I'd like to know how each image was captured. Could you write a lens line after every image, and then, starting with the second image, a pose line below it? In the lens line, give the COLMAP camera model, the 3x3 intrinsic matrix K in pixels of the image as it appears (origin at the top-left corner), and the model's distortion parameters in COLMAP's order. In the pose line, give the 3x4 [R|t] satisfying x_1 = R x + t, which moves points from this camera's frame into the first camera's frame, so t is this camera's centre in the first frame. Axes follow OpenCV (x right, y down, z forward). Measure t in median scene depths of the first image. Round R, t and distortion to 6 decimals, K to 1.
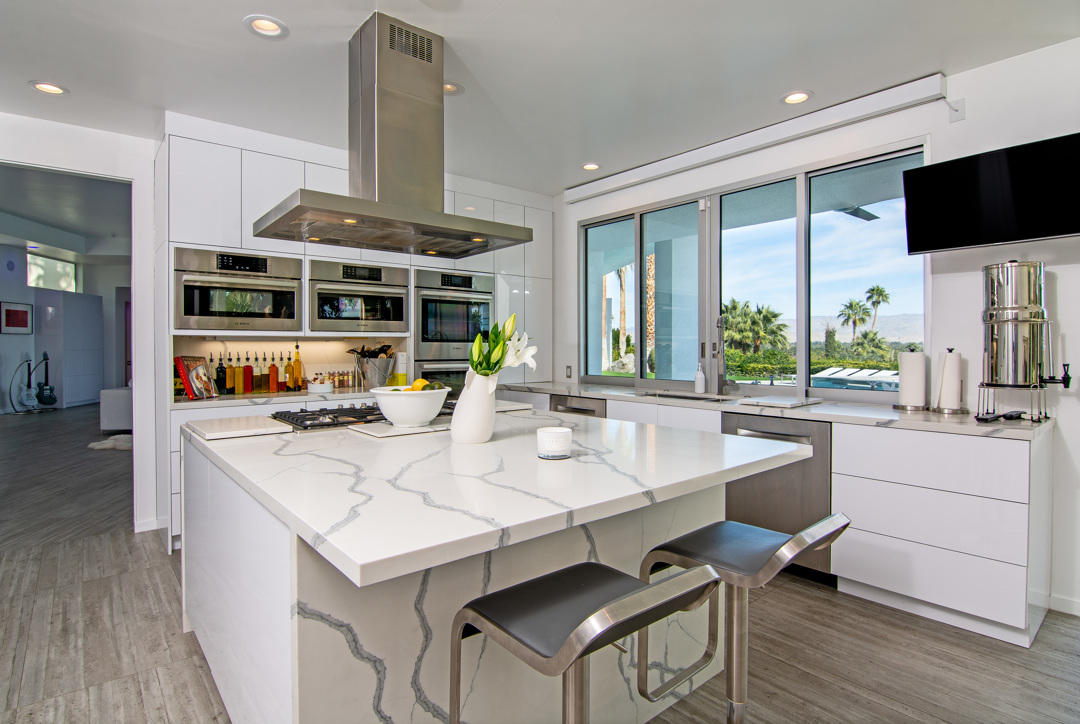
lens RADIAL K [[554.9, 0, 535.4], [0, 554.9, 341.7], [0, 0, 1]] dist [0.002514, 0.000321]
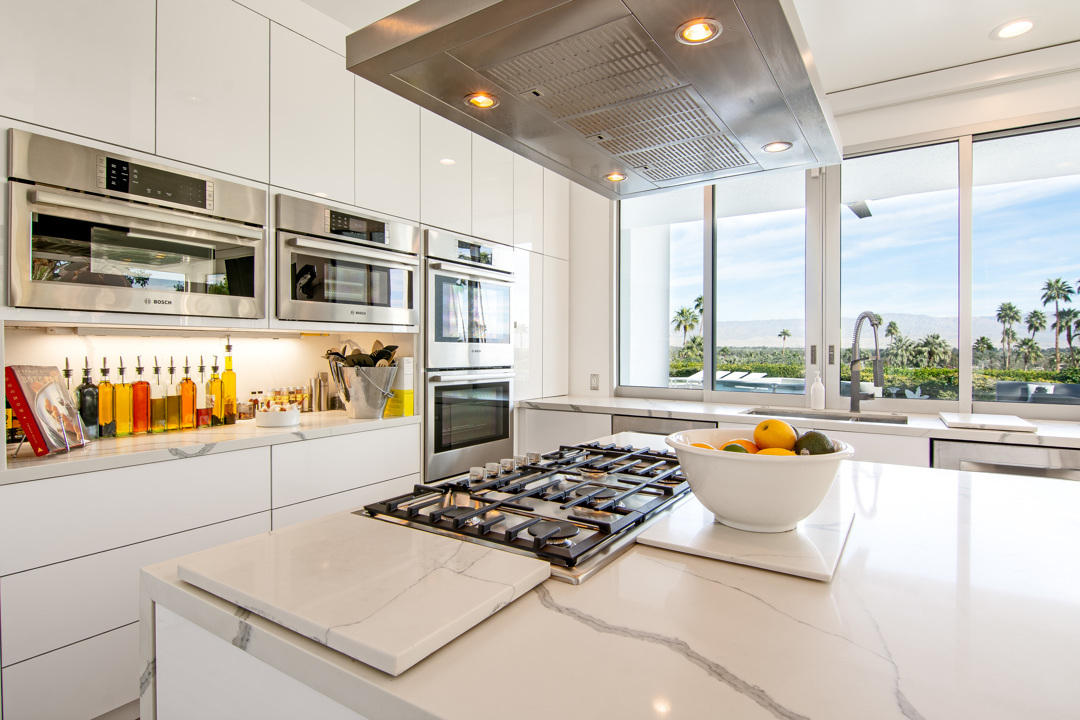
lens RADIAL K [[564.9, 0, 544.2], [0, 564.9, 347.3], [0, 0, 1]] dist [-0.000729, 0.000218]
pose [[0.955437, 0.005115, 0.295152, -0.293458], [-0.006701, 0.999968, 0.004361, 0.004084], [-0.295121, -0.006144, 0.955440, 0.341622]]
